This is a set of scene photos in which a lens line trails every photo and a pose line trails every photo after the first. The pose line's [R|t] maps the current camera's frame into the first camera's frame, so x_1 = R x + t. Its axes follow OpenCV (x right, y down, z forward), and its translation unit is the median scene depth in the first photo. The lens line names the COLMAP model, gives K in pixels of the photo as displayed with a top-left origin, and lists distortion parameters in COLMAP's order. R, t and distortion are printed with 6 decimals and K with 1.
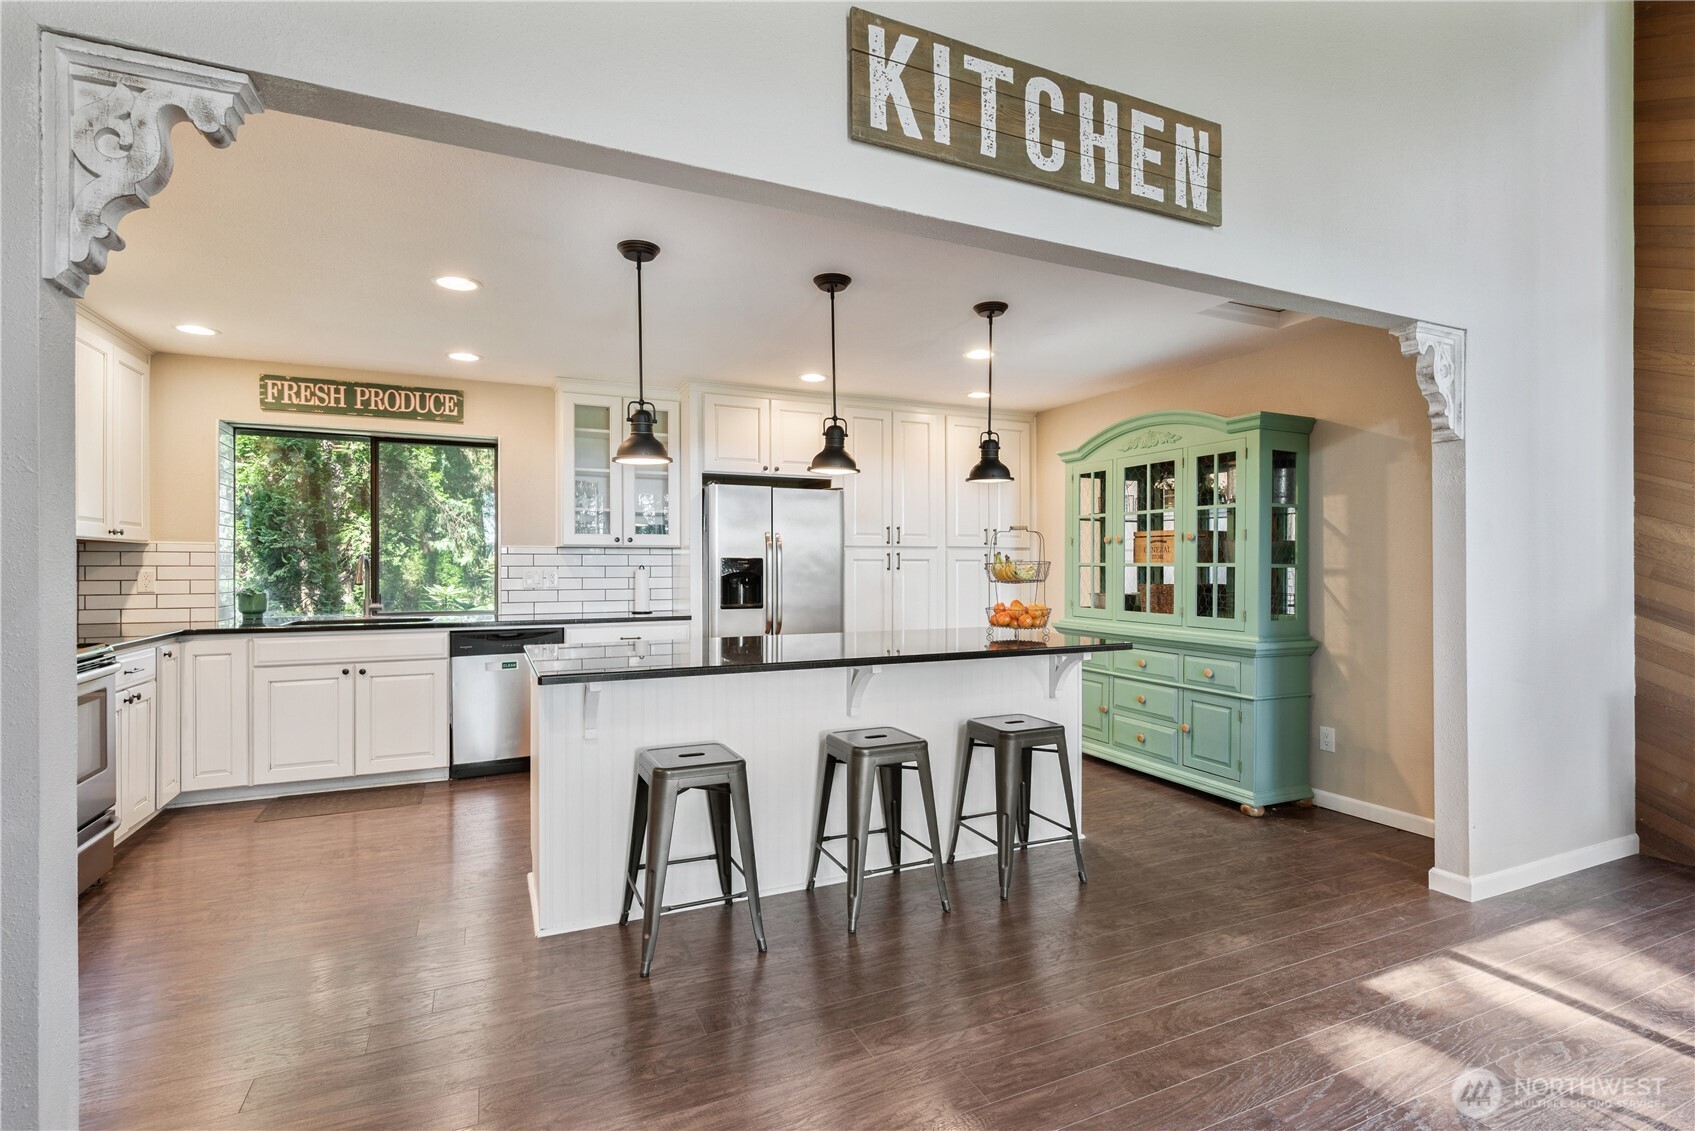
lens RADIAL K [[796.2, 0, 847.5], [0, 796.2, 565.5], [0, 0, 1]] dist [0.299927, 0.000033]
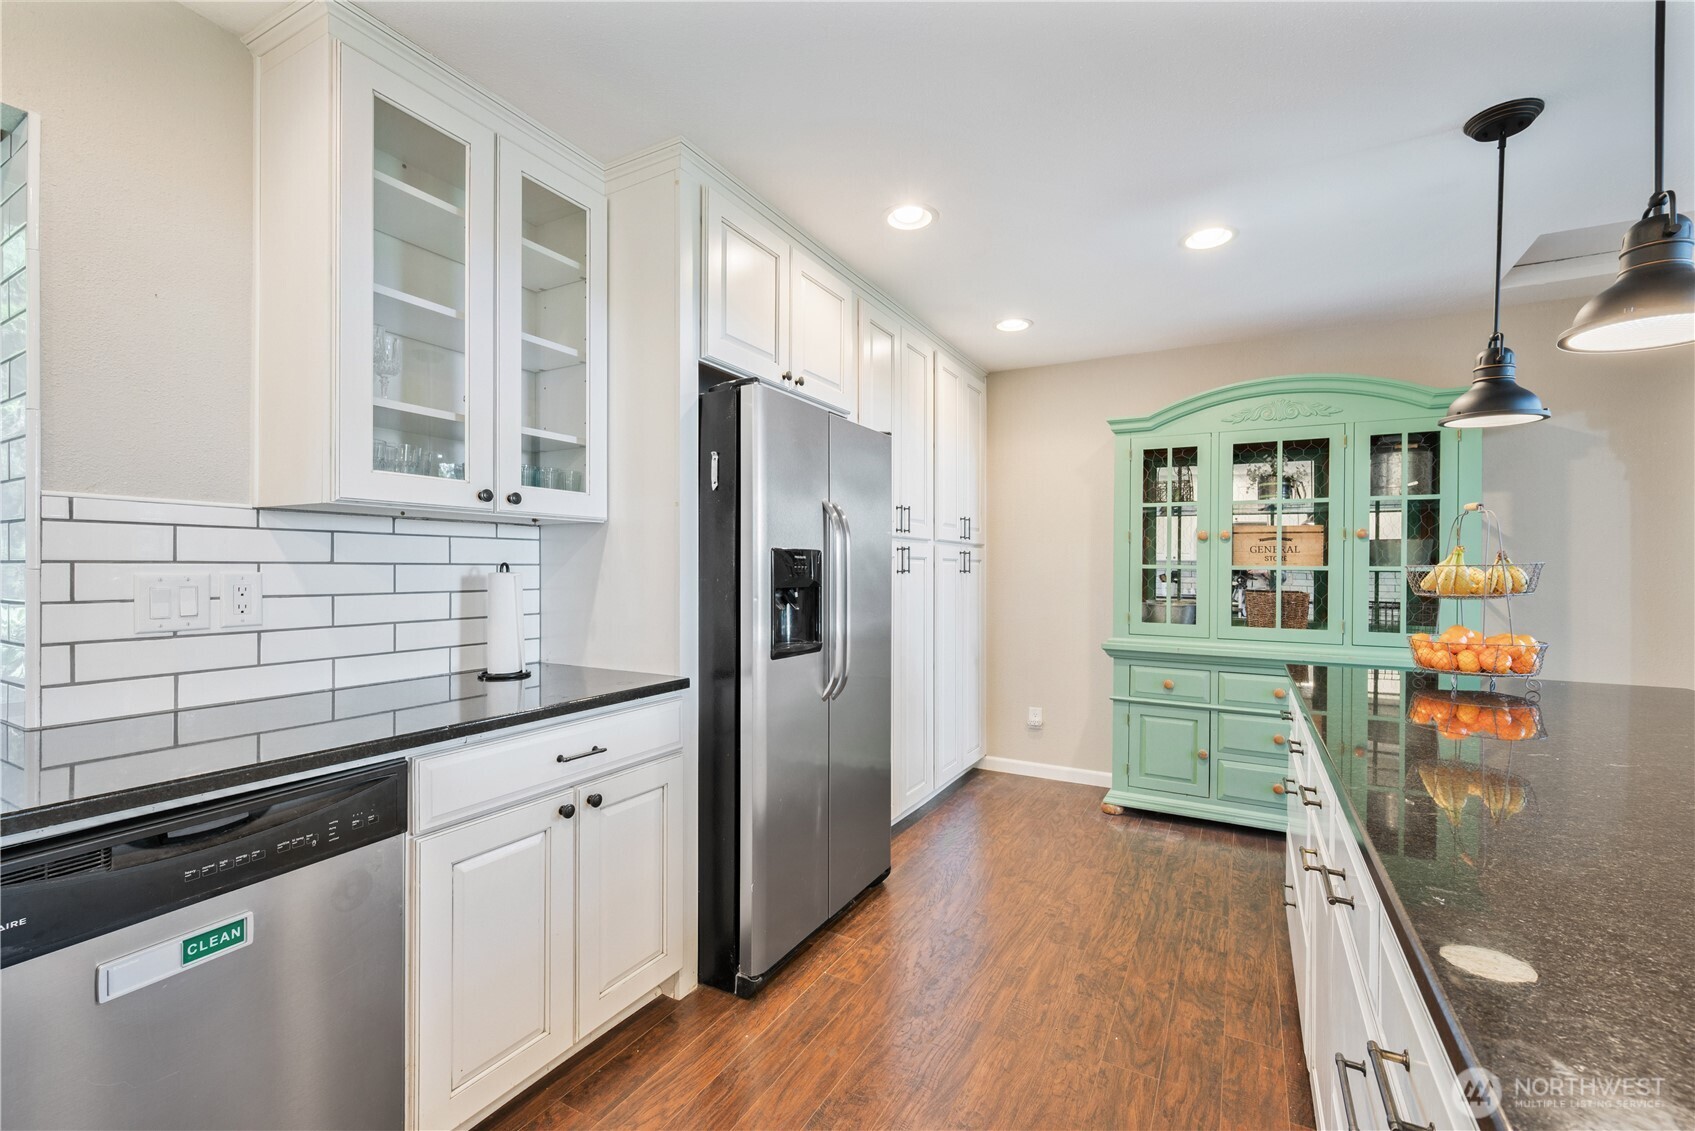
lens RADIAL K [[702.6, 0, 847.5], [0, 702.6, 565.5], [0, 0, 1]] dist [0.053843, -0.000070]
pose [[0.814158, 0.005772, 0.580615, -0.331984], [-0.007750, 0.999970, 0.000927, -0.000445], [-0.580592, -0.005254, 0.814177, 0.614113]]
